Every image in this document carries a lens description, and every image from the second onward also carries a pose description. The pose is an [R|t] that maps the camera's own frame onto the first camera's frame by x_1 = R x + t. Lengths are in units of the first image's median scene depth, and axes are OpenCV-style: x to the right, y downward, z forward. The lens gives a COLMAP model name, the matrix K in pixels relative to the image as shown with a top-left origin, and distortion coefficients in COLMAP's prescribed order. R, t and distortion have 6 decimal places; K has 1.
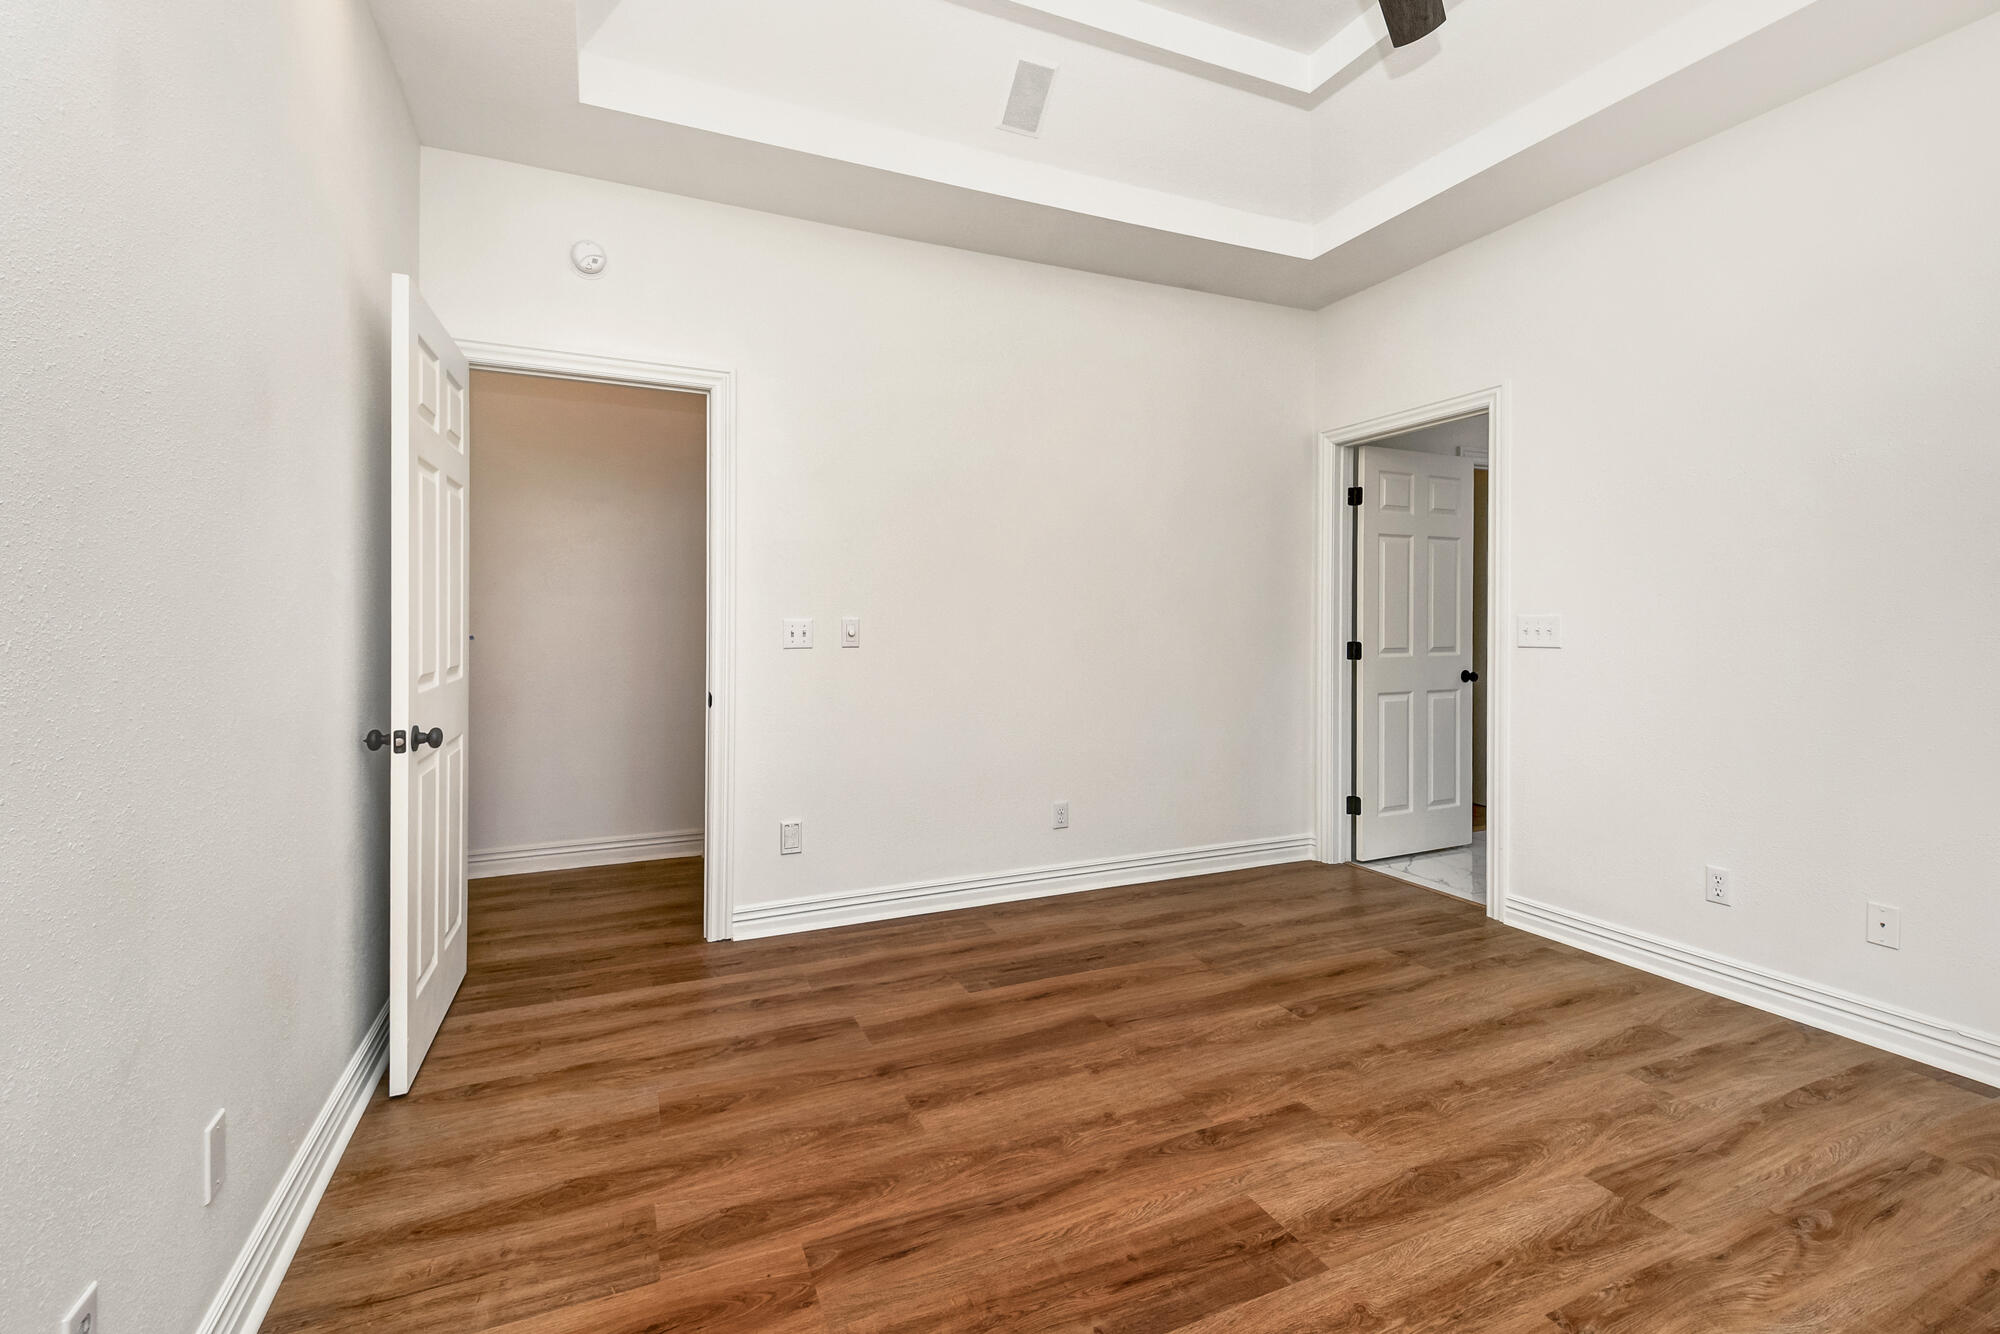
lens RADIAL K [[918.0, 0, 1002.7], [0, 918.0, 624.7], [0, 0, 1]] dist [0.017523, -0.018989]
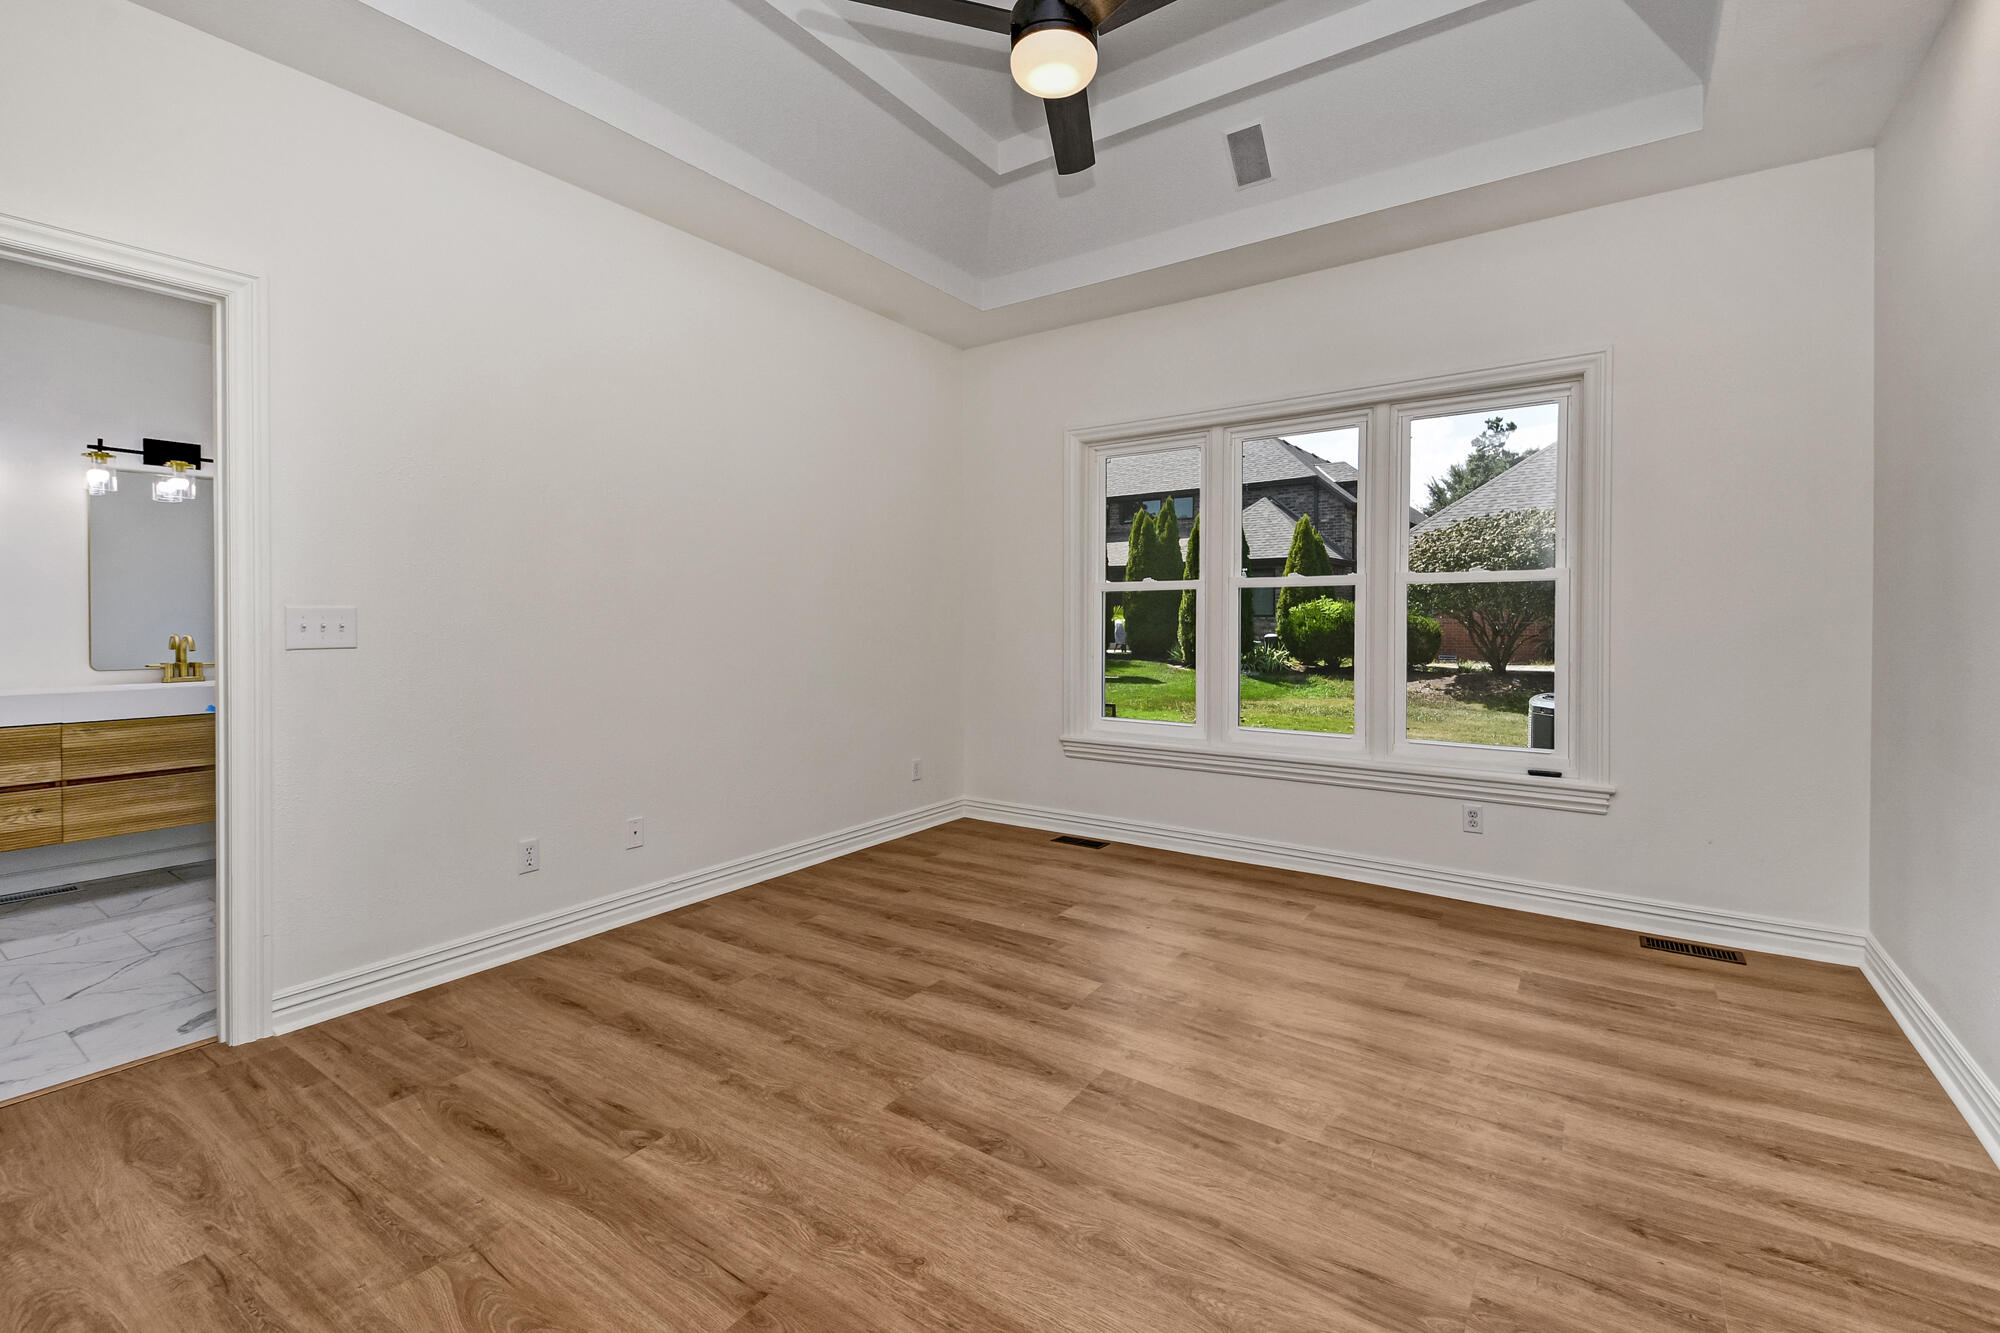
lens RADIAL K [[918.0, 0, 1002.7], [0, 918.0, 624.2], [0, 0, 1]] dist [0.017523, -0.018989]
pose [[-0.551811, -0.004318, 0.833958, -0.539871], [0.009424, 0.999890, 0.011413, 0.009832], [-0.833916, 0.014158, -0.551710, 1.430291]]
